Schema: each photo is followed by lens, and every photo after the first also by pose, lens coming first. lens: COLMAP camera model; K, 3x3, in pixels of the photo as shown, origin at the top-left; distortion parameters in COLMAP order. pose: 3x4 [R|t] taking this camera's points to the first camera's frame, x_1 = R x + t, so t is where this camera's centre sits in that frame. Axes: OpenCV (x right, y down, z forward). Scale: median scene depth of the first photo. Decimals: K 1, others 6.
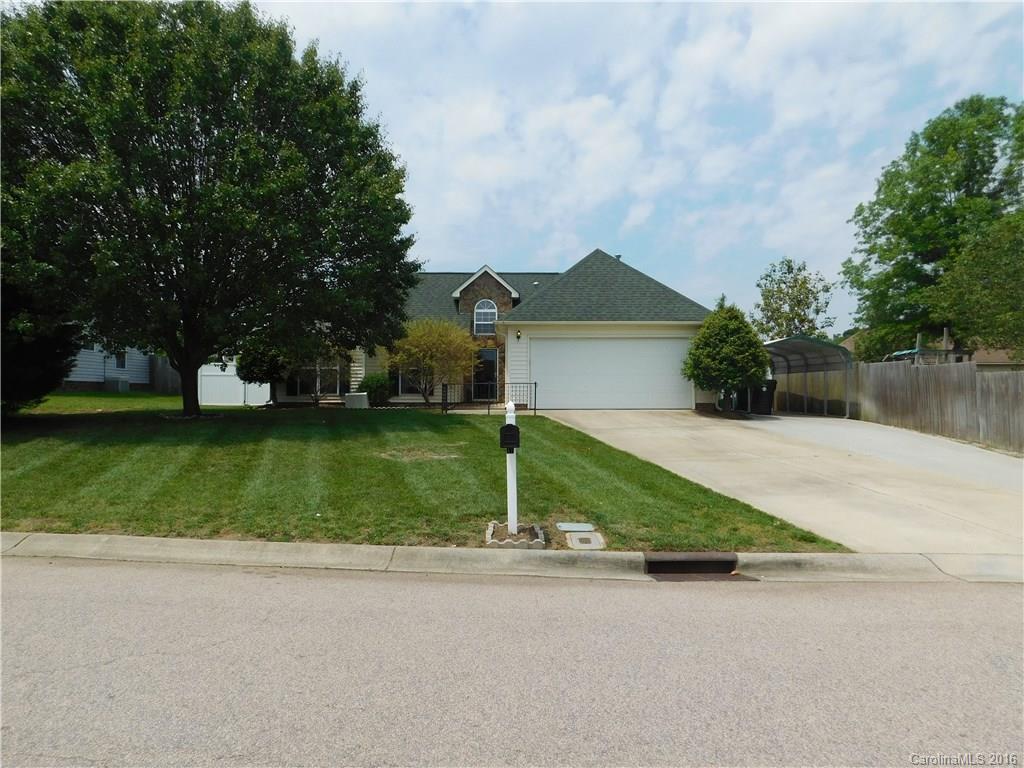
lens RADIAL K [[670.2, 0, 512.8], [0, 670.2, 376.4], [0, 0, 1]] dist [-0.068796, 0.015778]
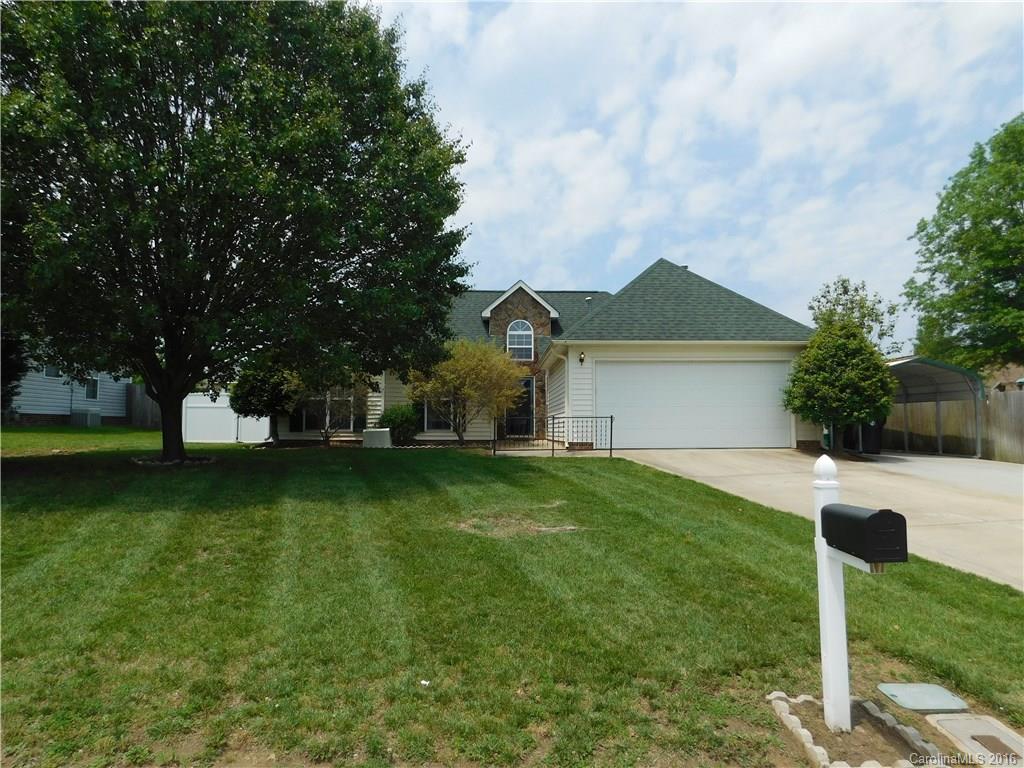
lens RADIAL K [[670.2, 0, 513.1], [0, 670.2, 389.4], [0, 0, 1]] dist [-0.068796, 0.015778]
pose [[0.999814, 0.000226, 0.019293, -0.080641], [0.000341, 0.999568, -0.029392, 0.000633], [-0.019292, 0.029393, 0.999382, 0.169465]]
